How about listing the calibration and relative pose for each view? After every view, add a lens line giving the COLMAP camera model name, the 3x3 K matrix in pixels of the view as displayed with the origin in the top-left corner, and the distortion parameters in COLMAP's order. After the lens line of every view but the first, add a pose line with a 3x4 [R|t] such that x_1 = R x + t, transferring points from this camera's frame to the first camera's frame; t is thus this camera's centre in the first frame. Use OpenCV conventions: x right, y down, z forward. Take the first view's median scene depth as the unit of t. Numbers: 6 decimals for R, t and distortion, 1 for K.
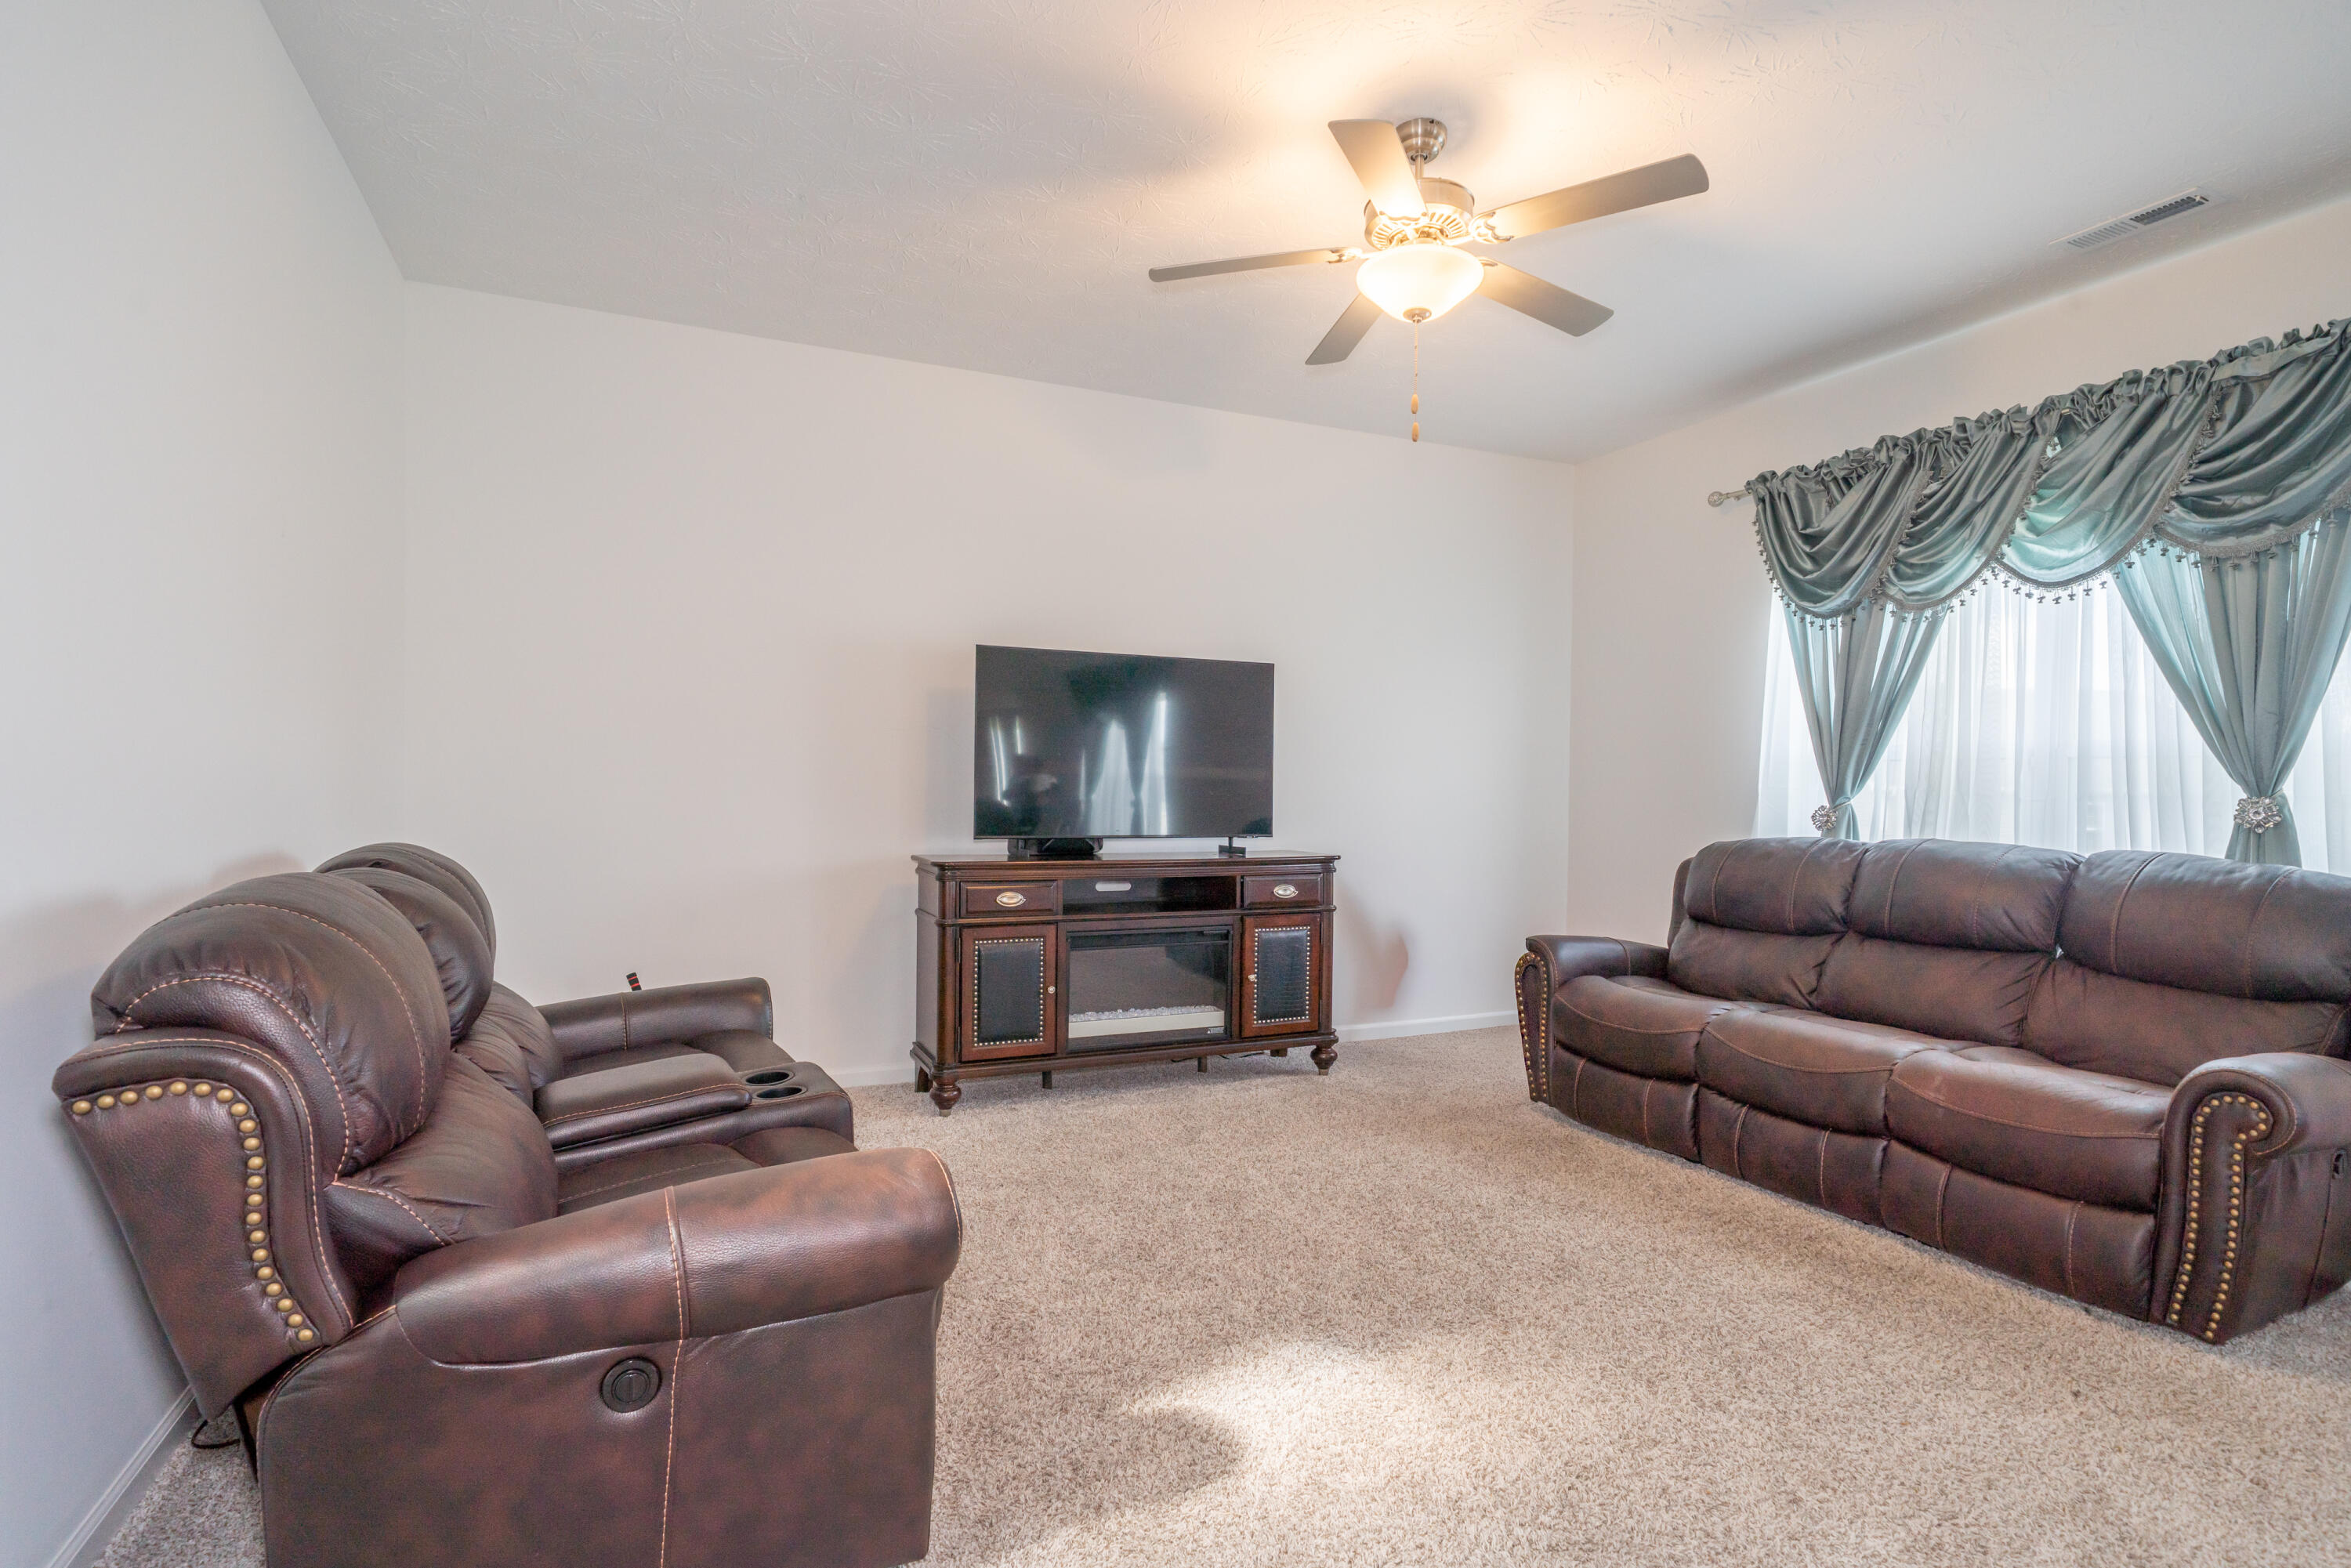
lens RADIAL K [[1124.5, 0, 1163.1], [0, 1124.5, 793.8], [0, 0, 1]] dist [0.003129, -0.001512]
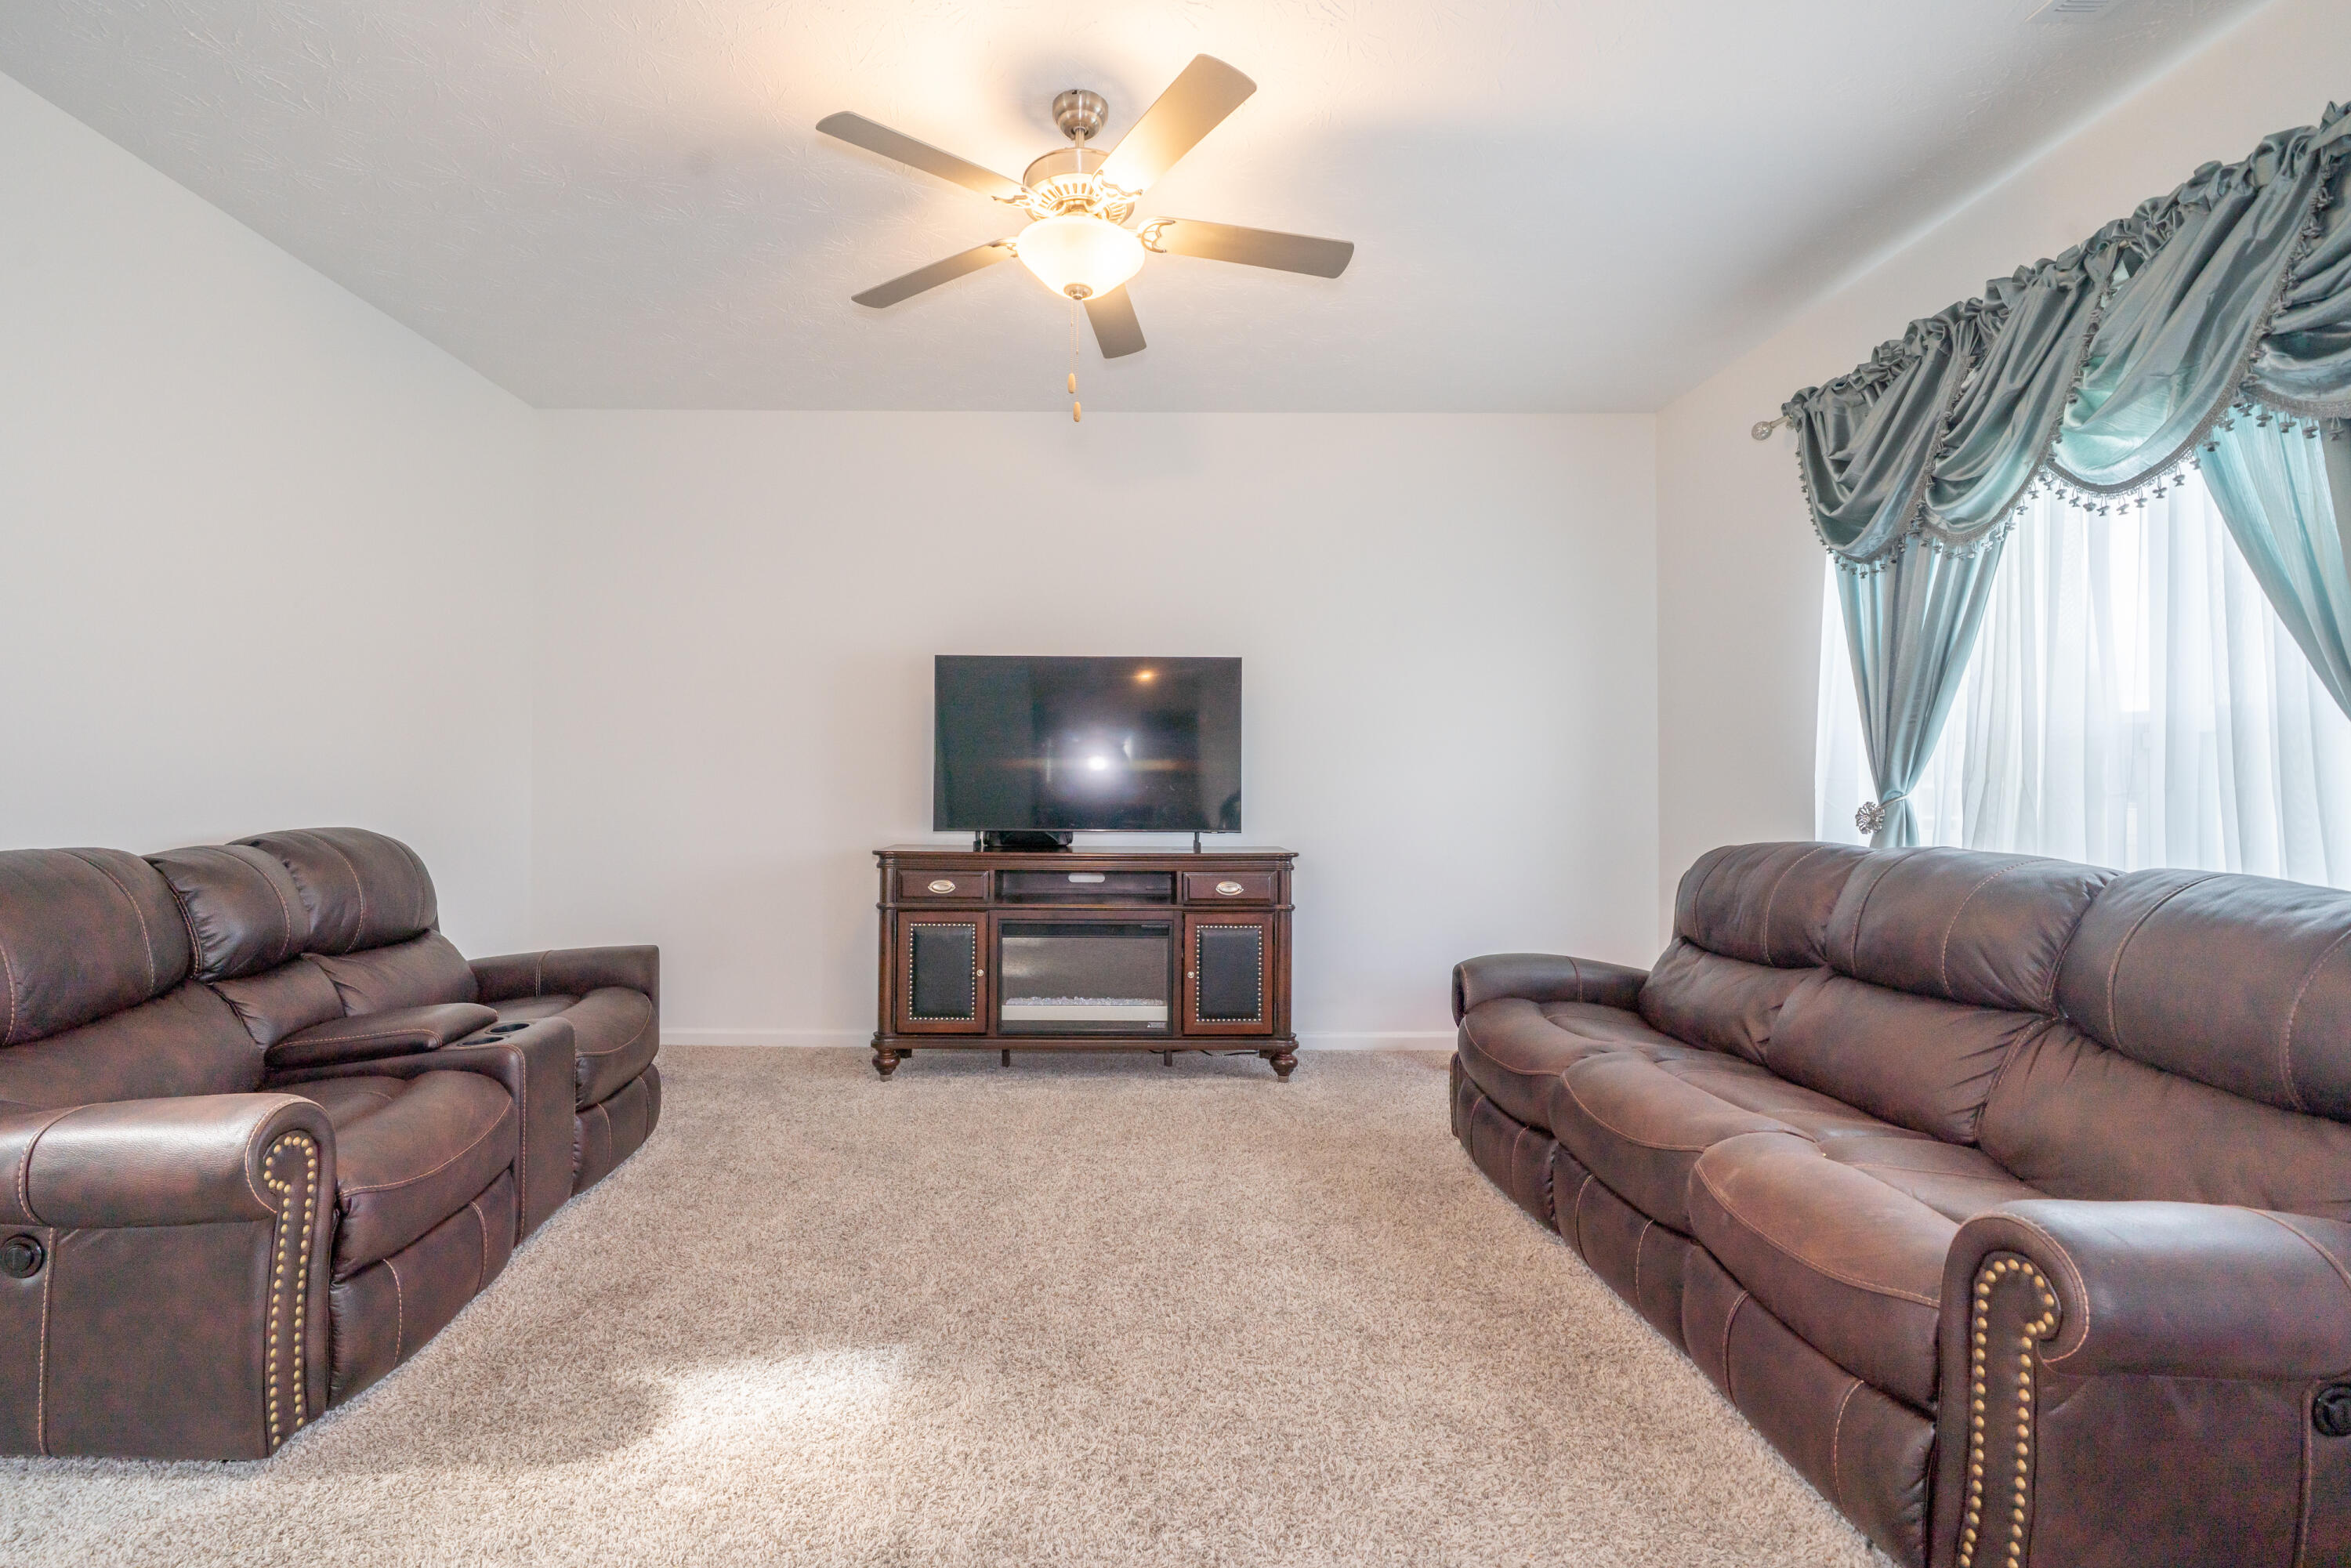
lens RADIAL K [[1027.6, 0, 1118.3], [0, 1027.6, 756.7], [0, 0, 1]] dist [-0.004575, 0.002043]
pose [[0.918642, -0.015692, -0.394779, 0.418277], [0.003127, 0.999468, -0.032452, 0.000695], [0.395078, 0.028577, 0.918203, 0.151835]]
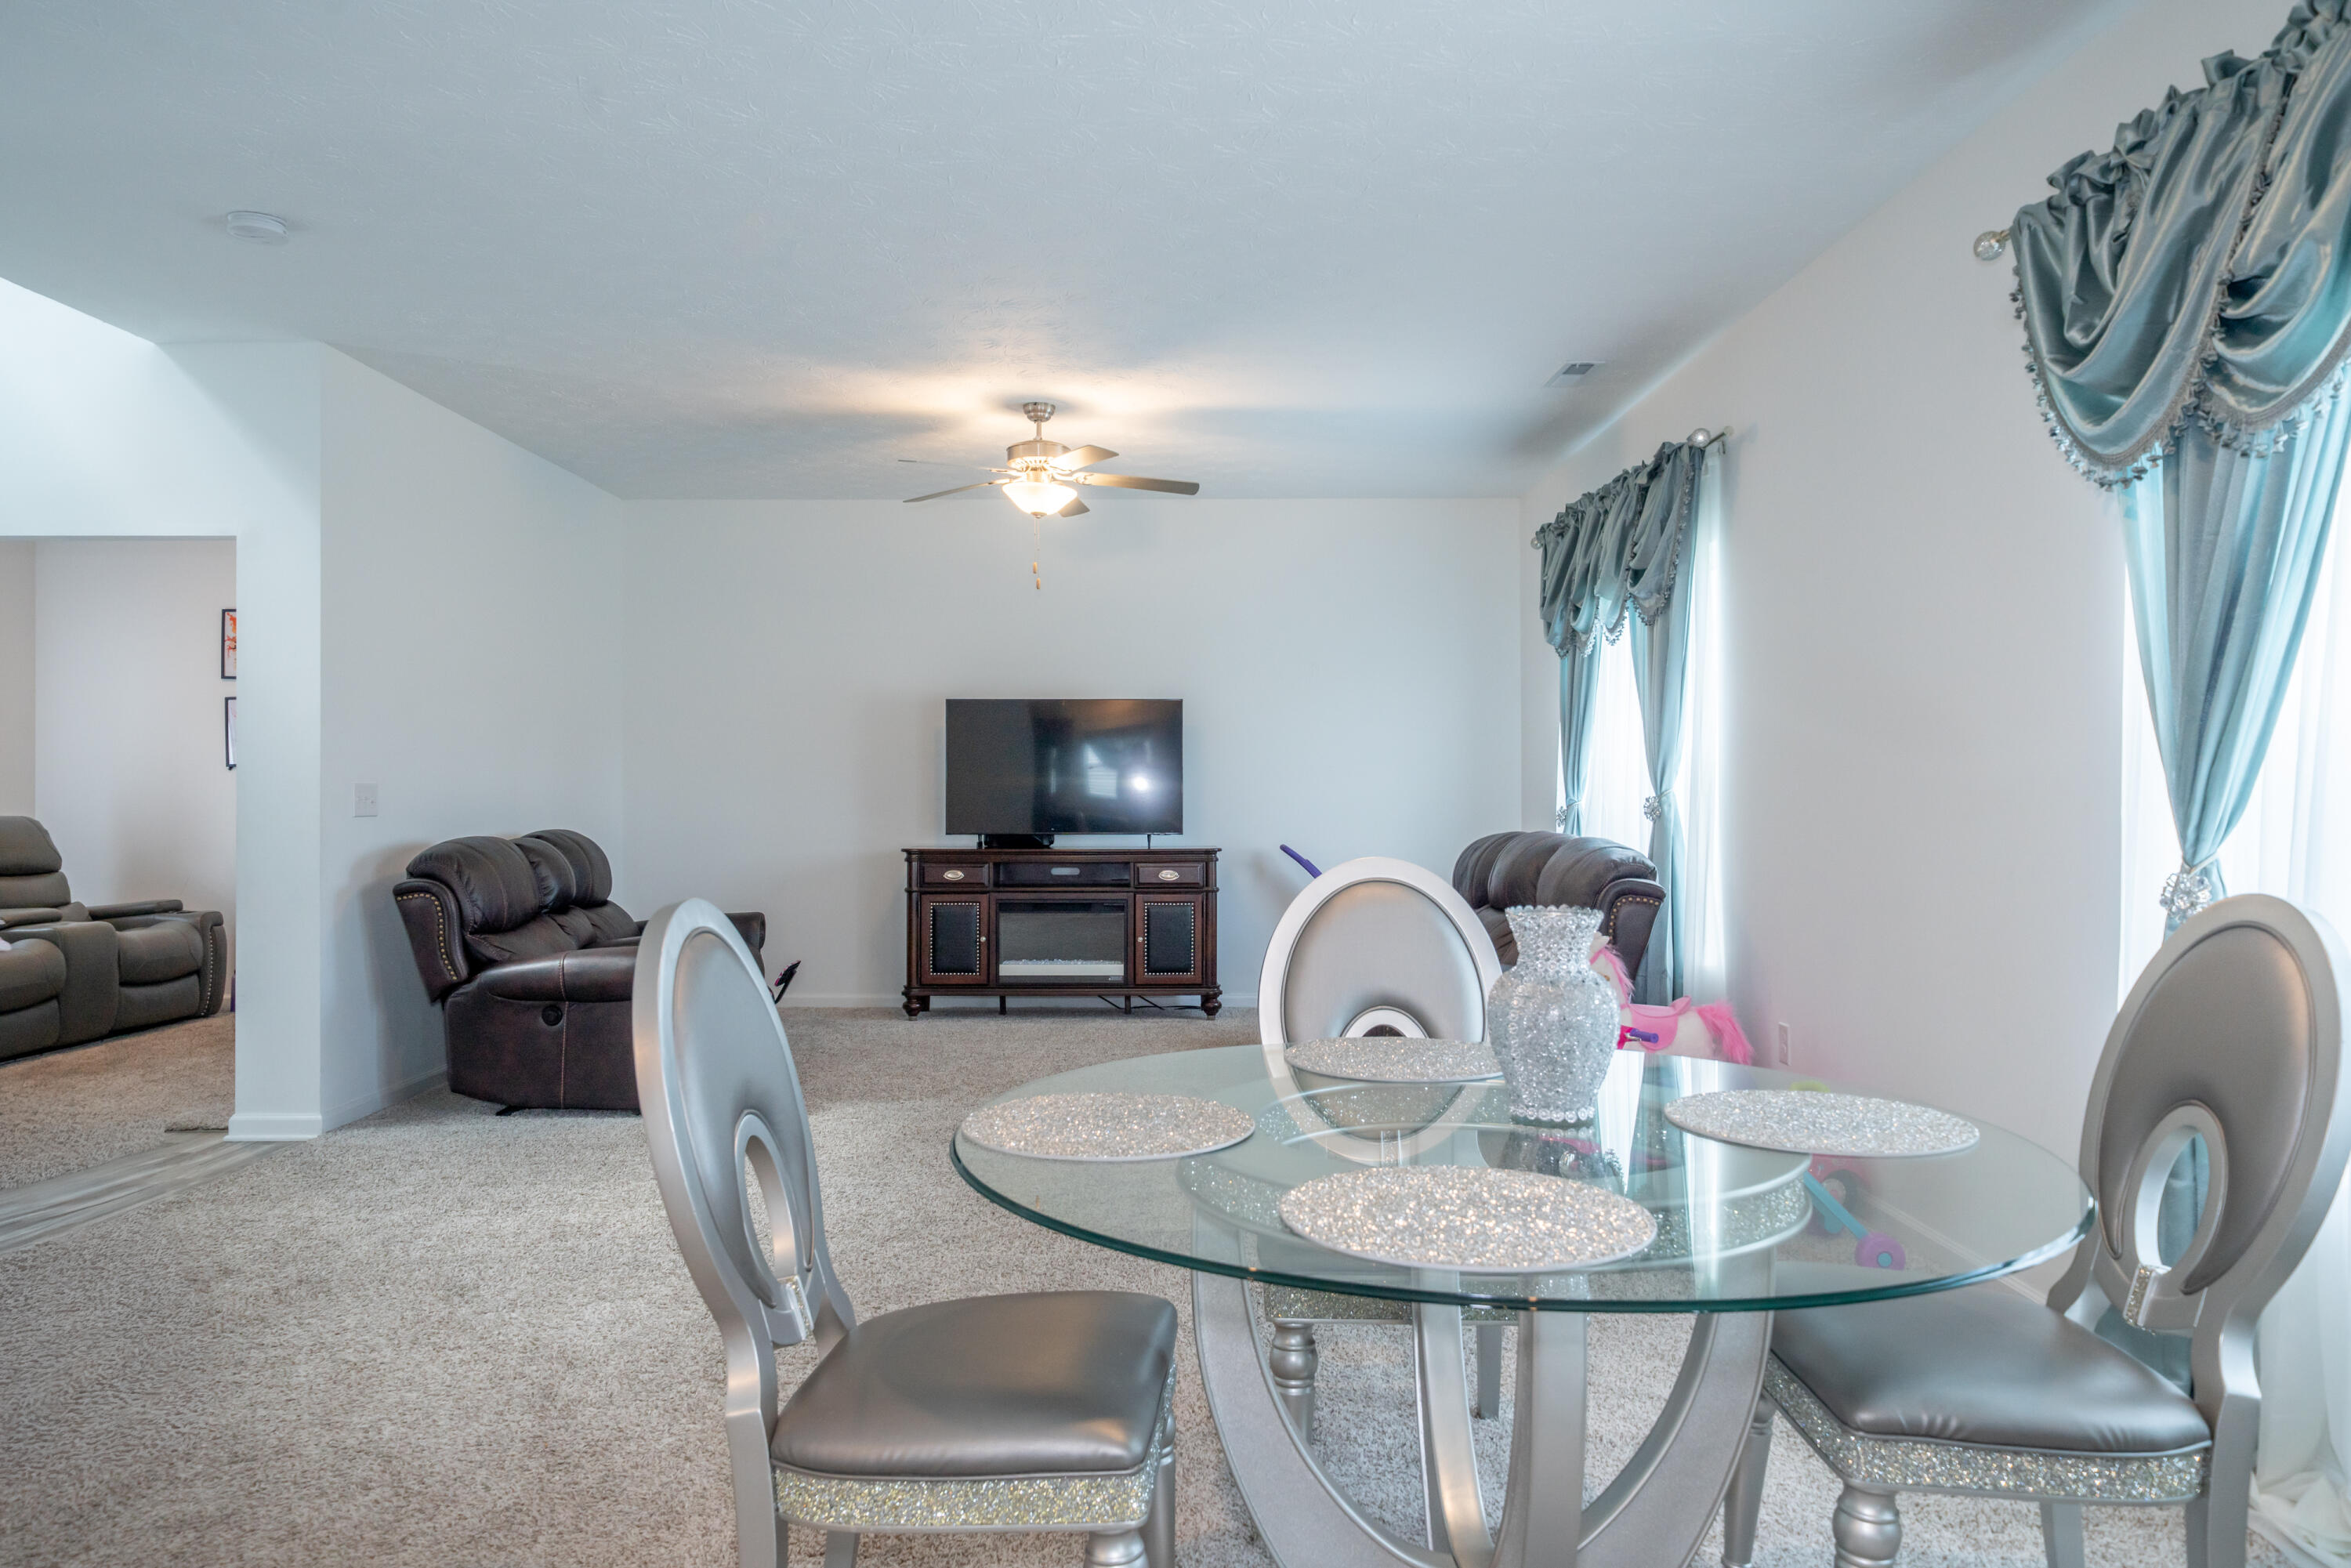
lens RADIAL K [[1521.5, 0, 1171.4], [0, 1521.5, 774.7], [0, 0, 1]] dist [0.005702, 0.001329]
pose [[0.917260, -0.016891, -0.397930, 0.913599], [0.009465, 0.999743, -0.020620, 0.007074], [0.398176, 0.015147, 0.917184, -0.700260]]
